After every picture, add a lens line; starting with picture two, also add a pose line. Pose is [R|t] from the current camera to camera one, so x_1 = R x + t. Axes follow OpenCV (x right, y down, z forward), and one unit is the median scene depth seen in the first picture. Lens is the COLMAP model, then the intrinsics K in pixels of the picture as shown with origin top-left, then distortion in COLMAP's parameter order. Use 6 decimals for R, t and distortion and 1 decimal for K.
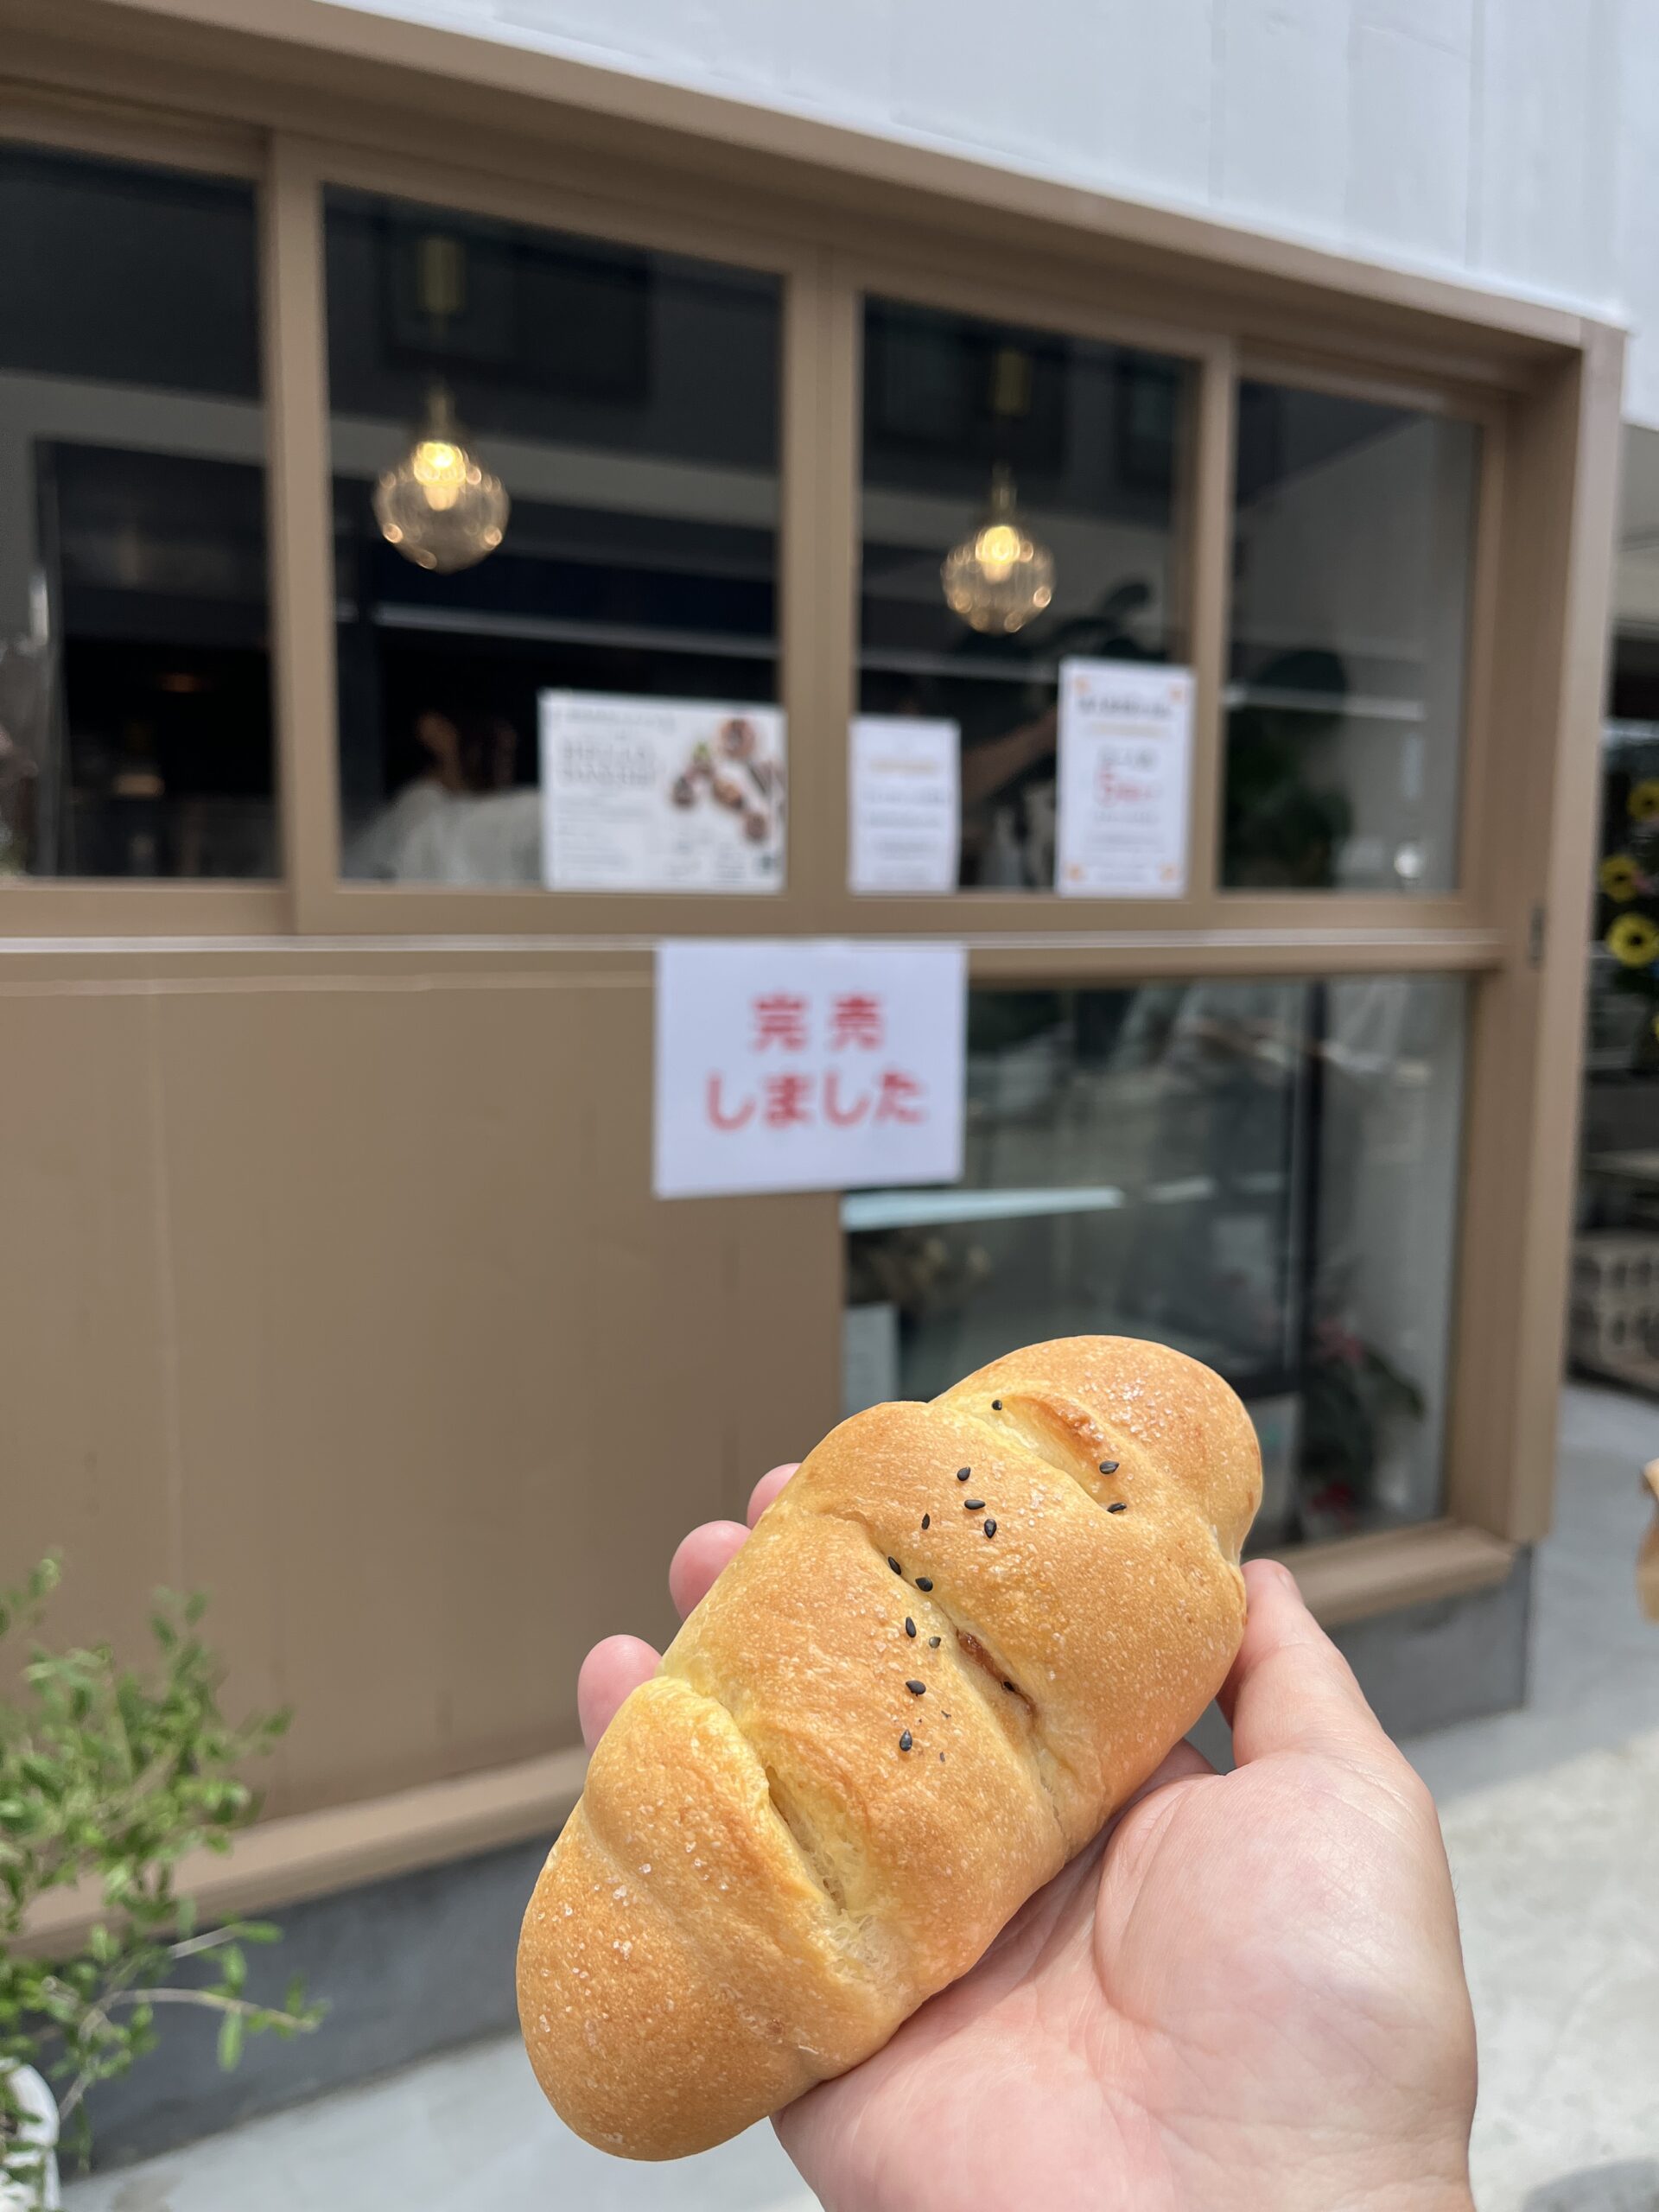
lens RADIAL K [[1709.3, 0, 822.5], [0, 1709.3, 1116.0], [0, 0, 1]] dist [0.008247, 0.000137]
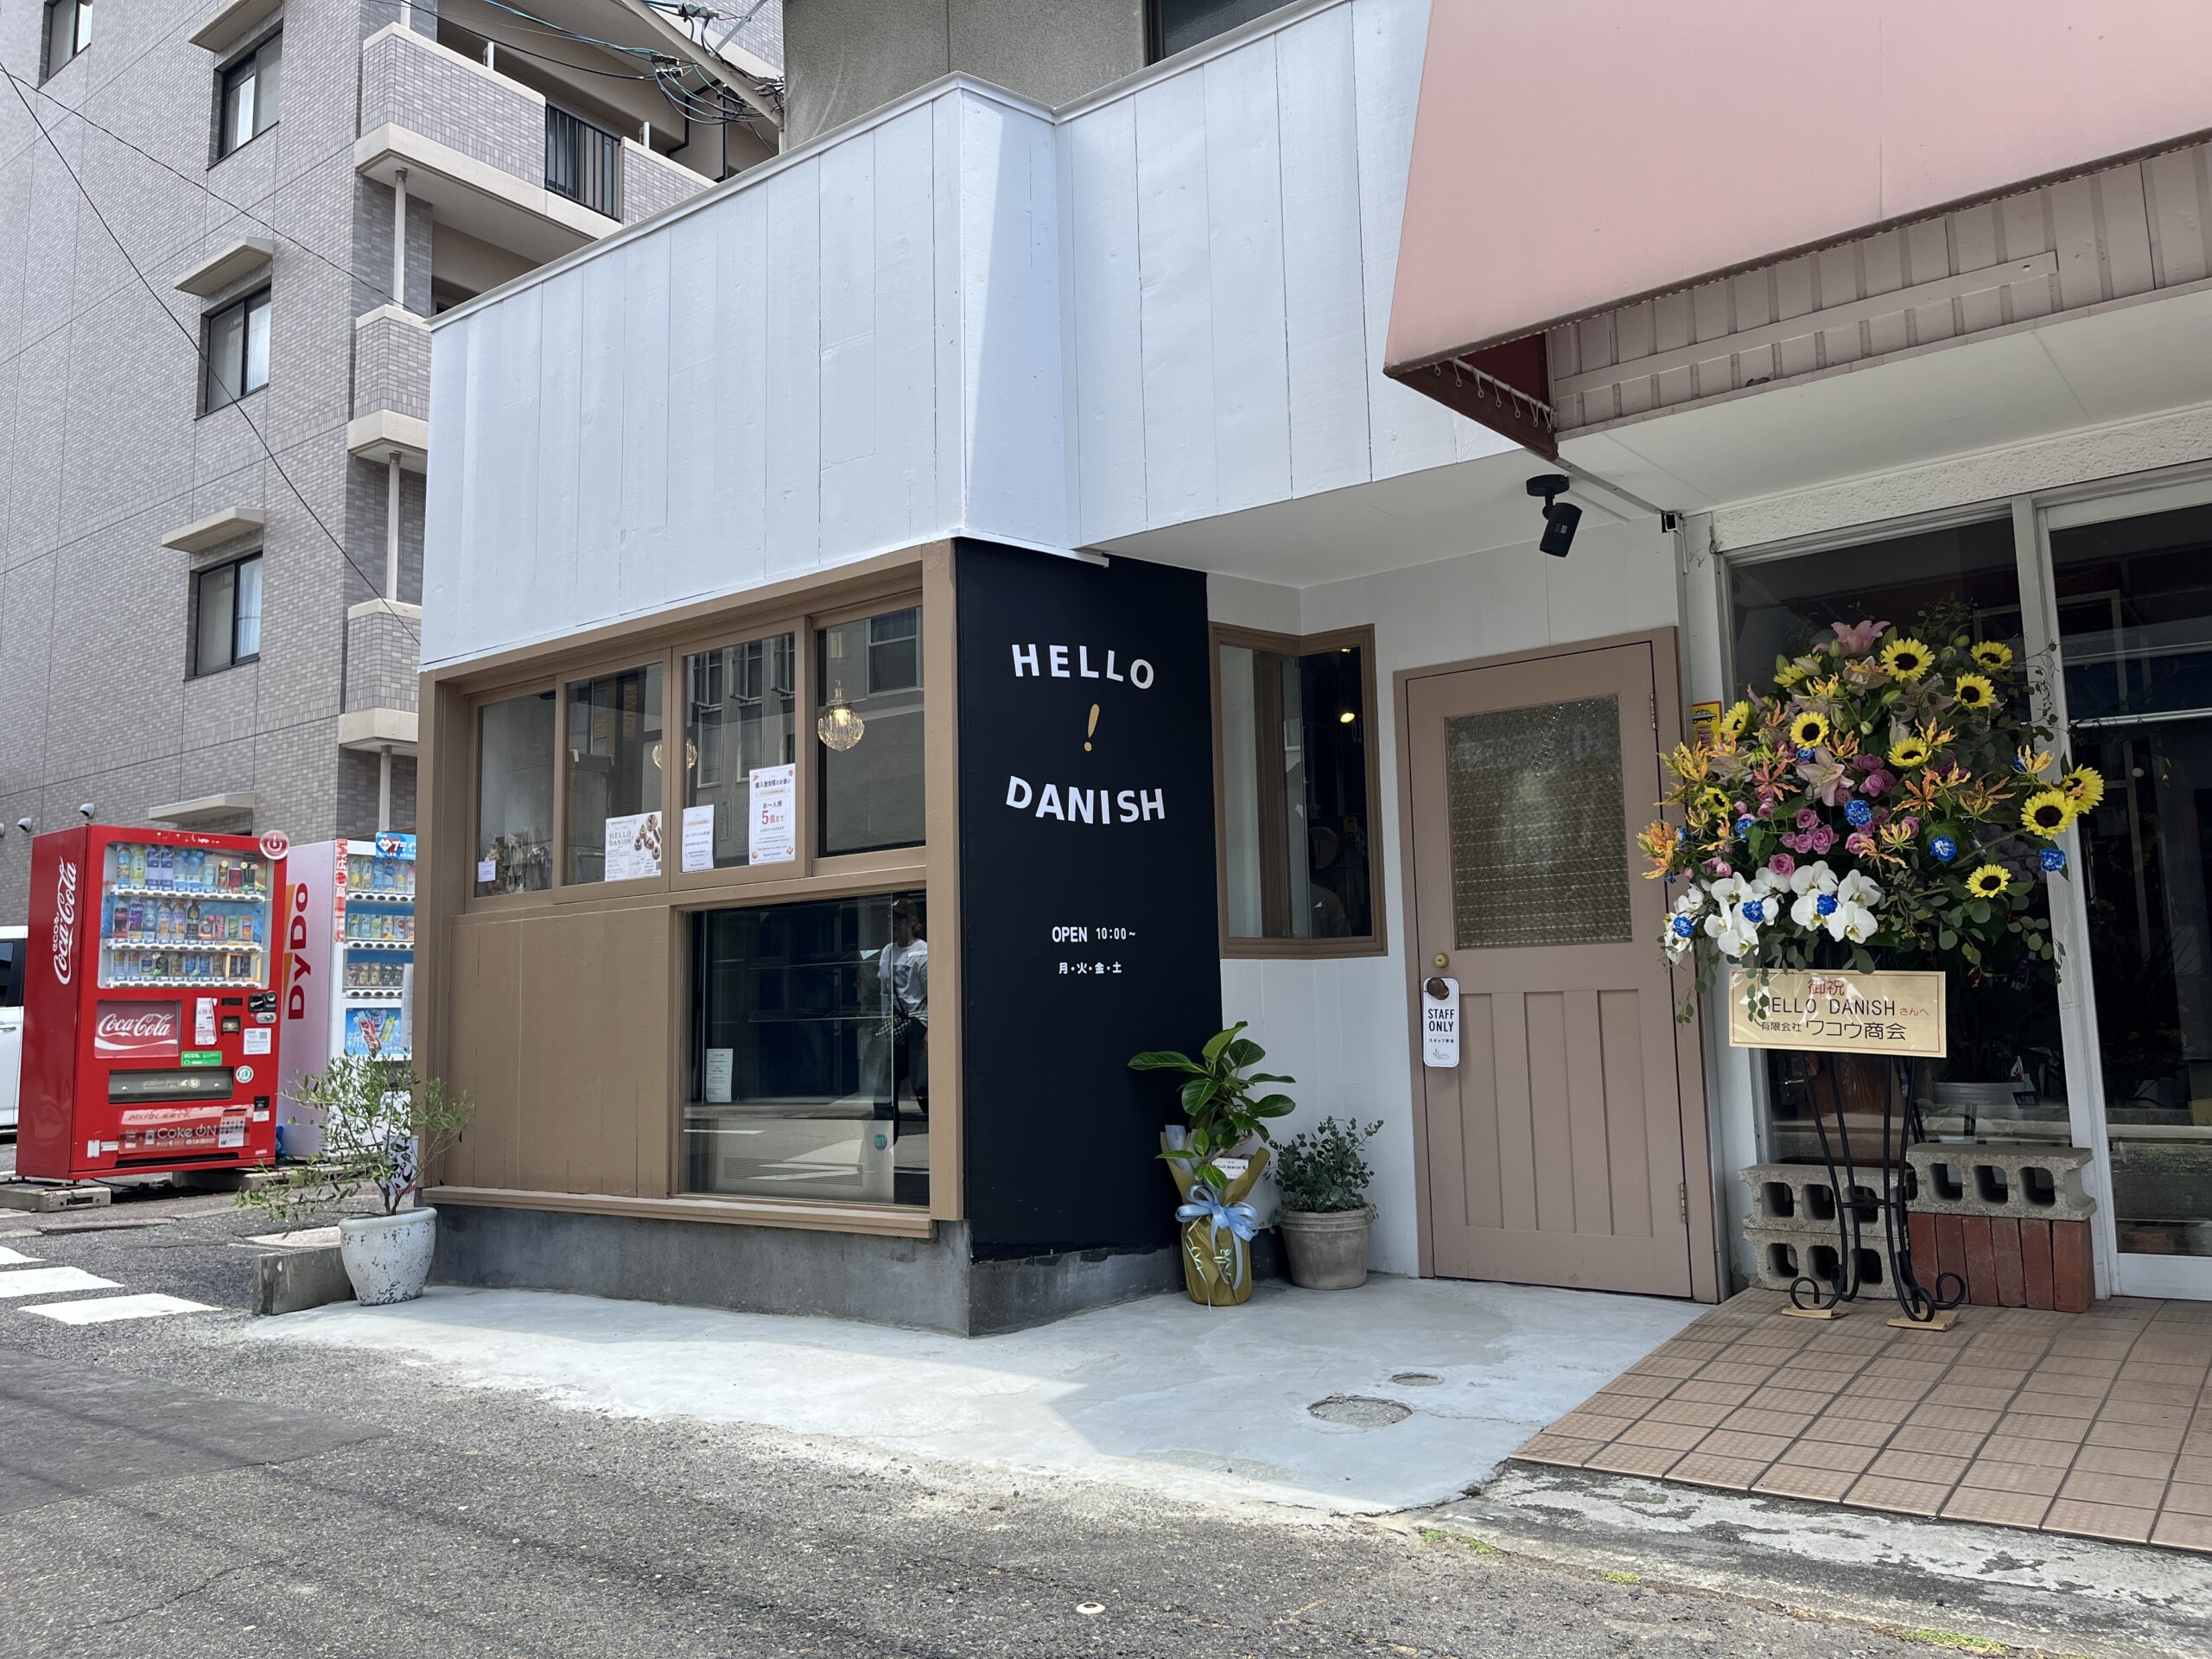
lens RADIAL K [[1679.5, 0, 1098.7], [0, 1679.5, 816.4], [0, 0, 1]] dist [0.055215, -0.065573]
pose [[0.415296, -0.132657, -0.899962, 2.625484], [-0.090735, 0.978336, -0.186081, 0.203792], [0.905150, 0.158937, 0.394262, 0.566208]]
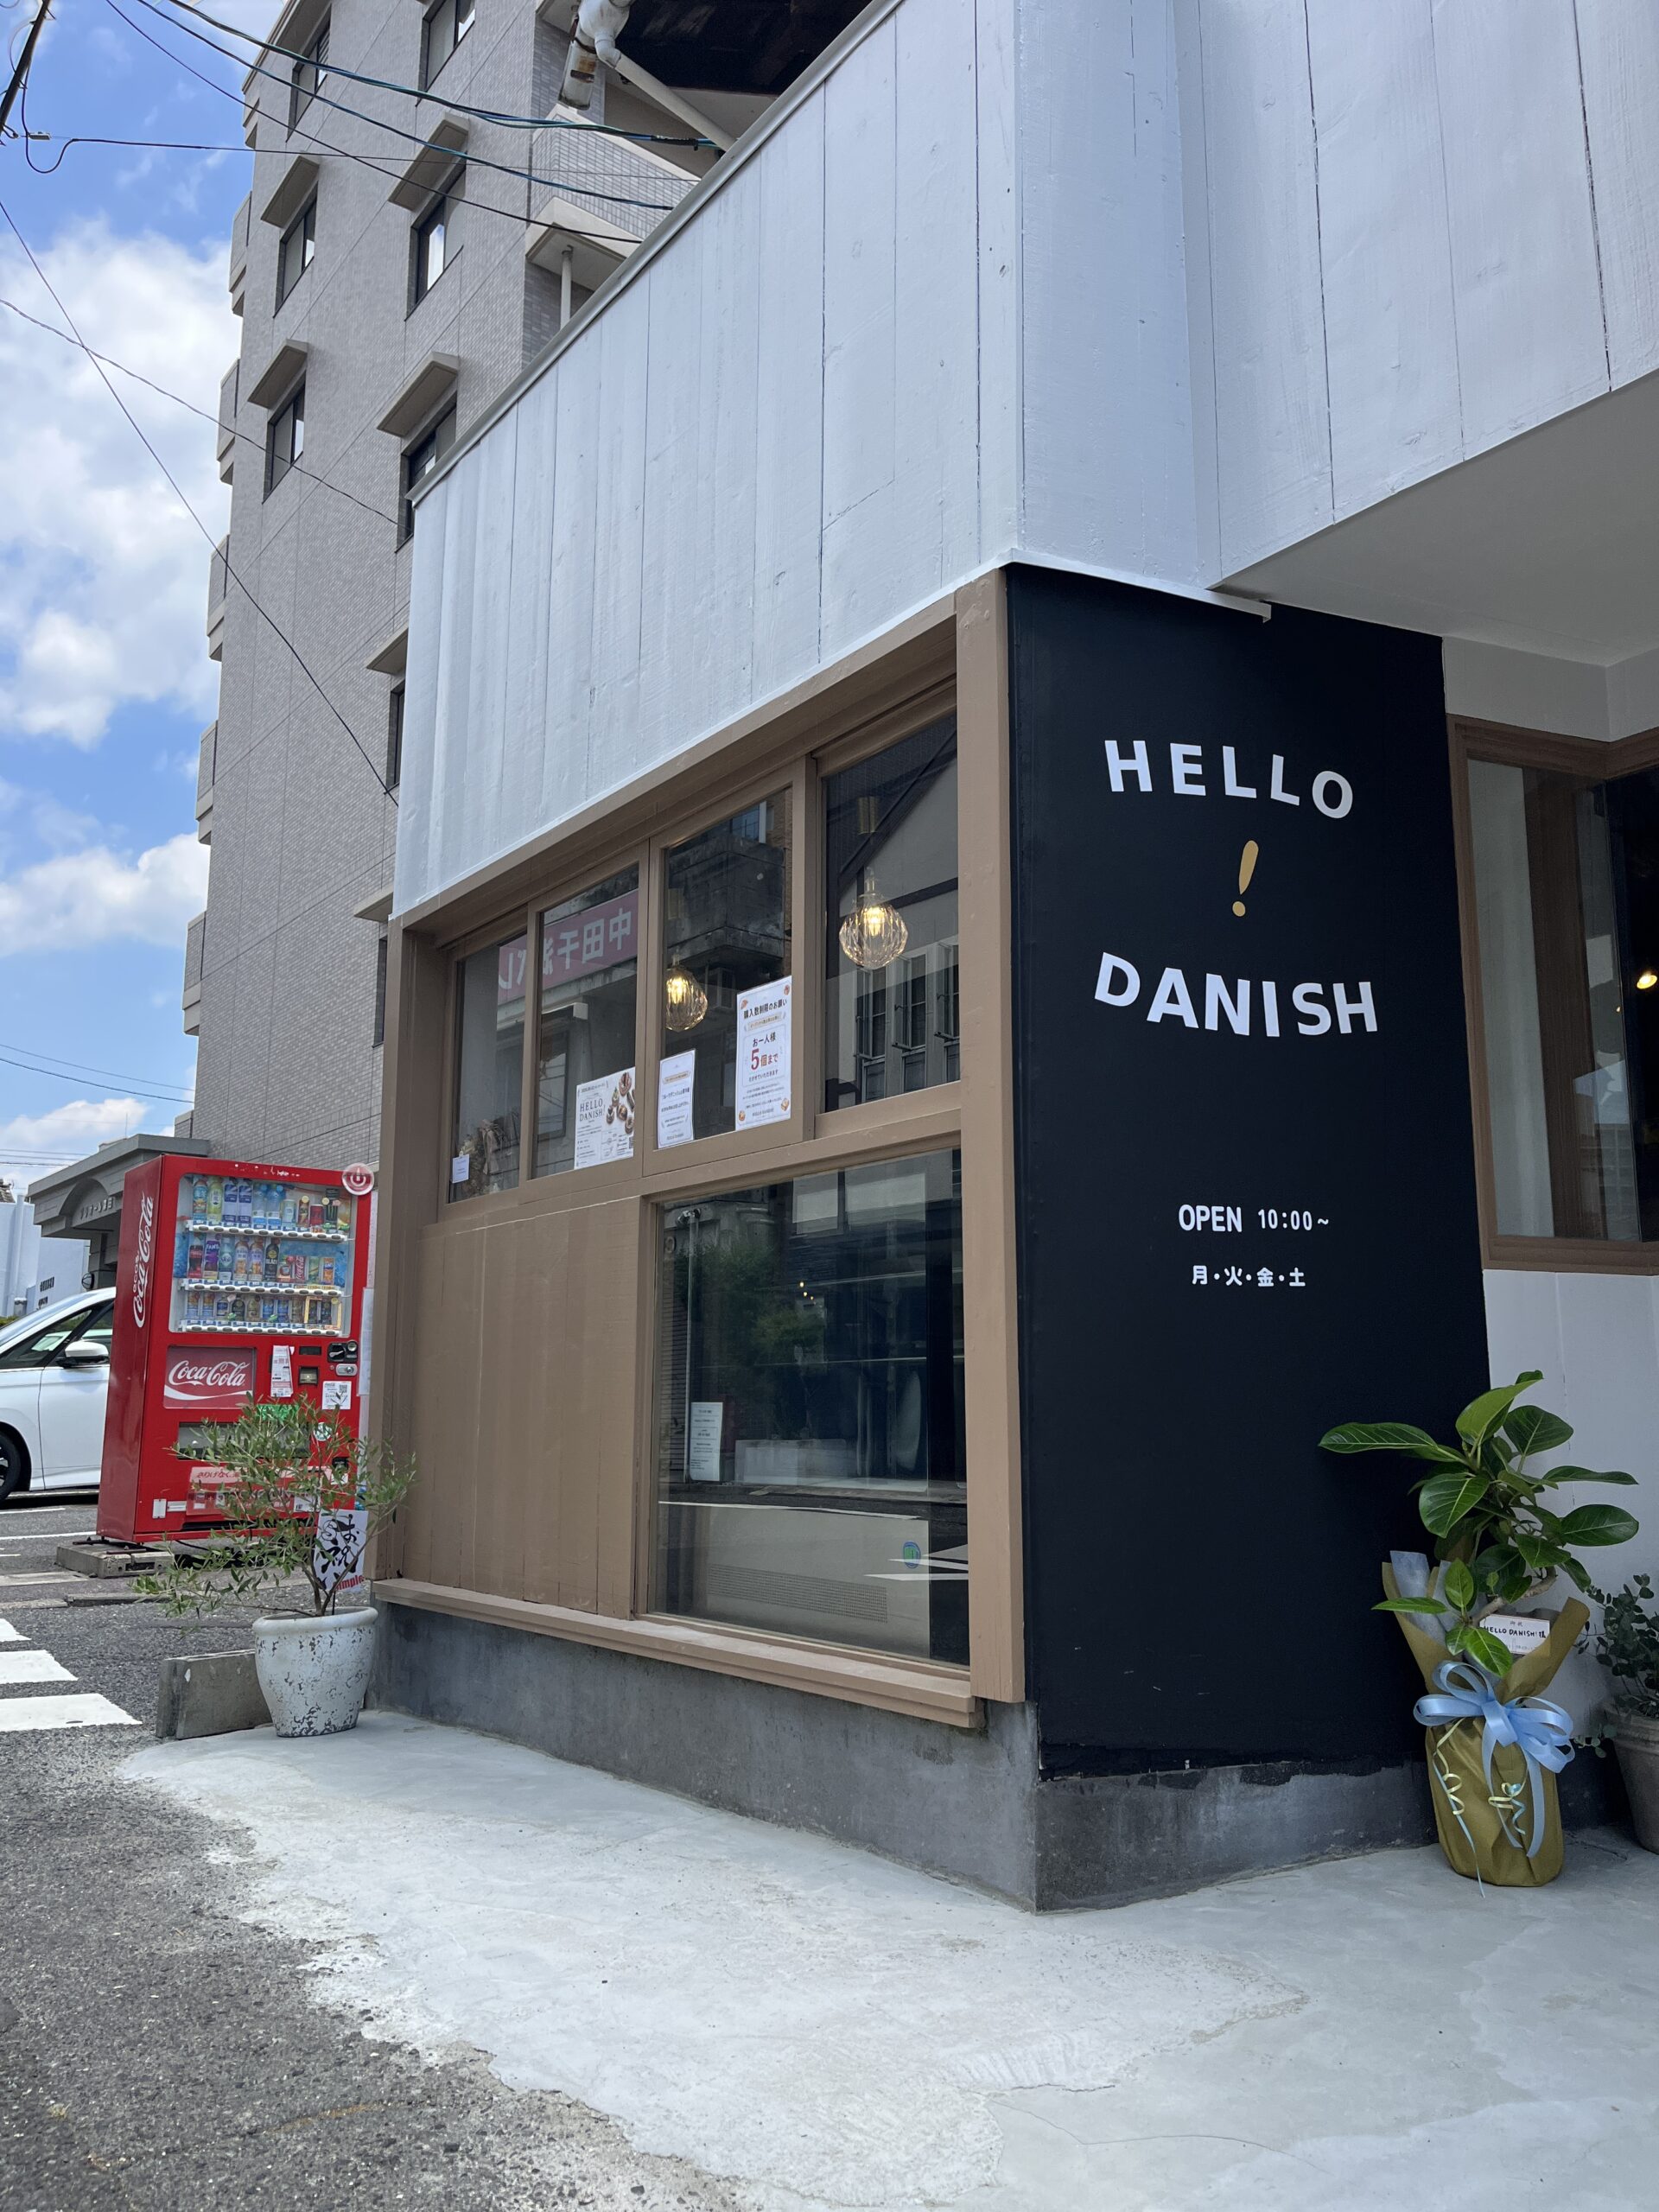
lens RADIAL K [[1679.5, 0, 838.3], [0, 1679.5, 1130.4], [0, 0, 1]] dist [0.055215, -0.065573]
pose [[0.153524, -0.176018, -0.972342, 1.818167], [-0.128532, 0.972090, -0.196266, 0.176032], [0.979750, 0.155108, 0.126615, 0.979734]]
